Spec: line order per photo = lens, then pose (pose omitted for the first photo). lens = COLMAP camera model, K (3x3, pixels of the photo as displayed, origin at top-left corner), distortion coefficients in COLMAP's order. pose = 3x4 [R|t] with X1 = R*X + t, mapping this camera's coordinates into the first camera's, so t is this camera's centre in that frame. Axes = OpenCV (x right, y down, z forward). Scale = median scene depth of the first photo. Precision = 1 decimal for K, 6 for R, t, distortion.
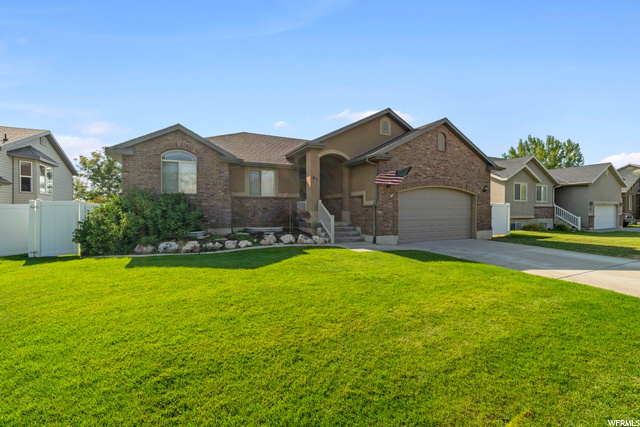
lens RADIAL K [[275.5, 0, 321.3], [0, 275.5, 212.9], [0, 0, 1]] dist [-0.005195, -0.000424]
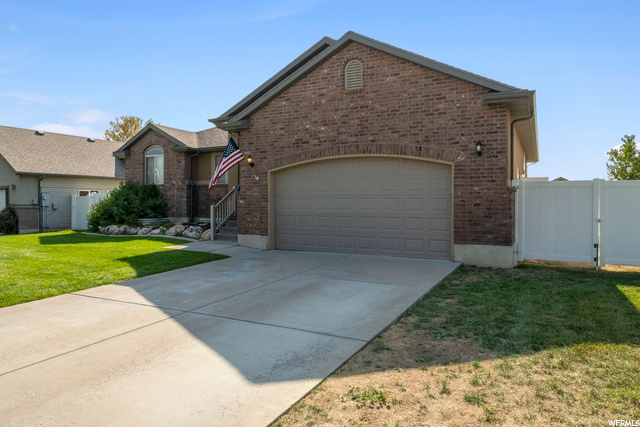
lens RADIAL K [[425.4, 0, 322.8], [0, 425.4, 207.8], [0, 0, 1]] dist [-0.007397, -0.000479]
pose [[0.598382, 0.013289, -0.801100, 1.127982], [-0.006428, 0.999910, 0.011785, -0.000797], [0.801185, -0.001903, 0.598414, 0.454917]]
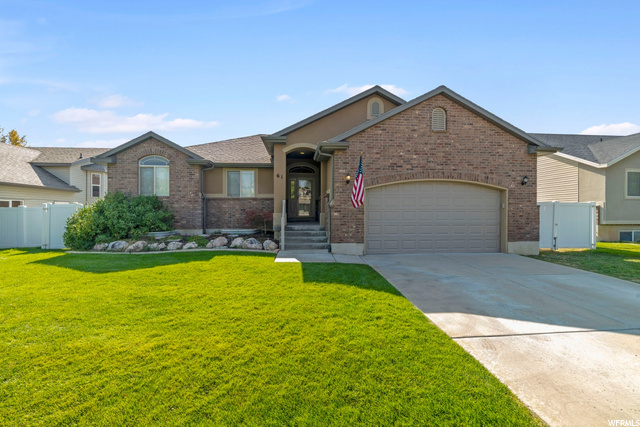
lens RADIAL K [[275.5, 0, 321.3], [0, 275.5, 212.9], [0, 0, 1]] dist [-0.005195, -0.000424]
pose [[0.933208, 0.002220, -0.359331, 0.422377], [-0.004113, 0.999981, -0.004505, -0.002167], [0.359314, 0.005682, 0.933199, 0.206313]]
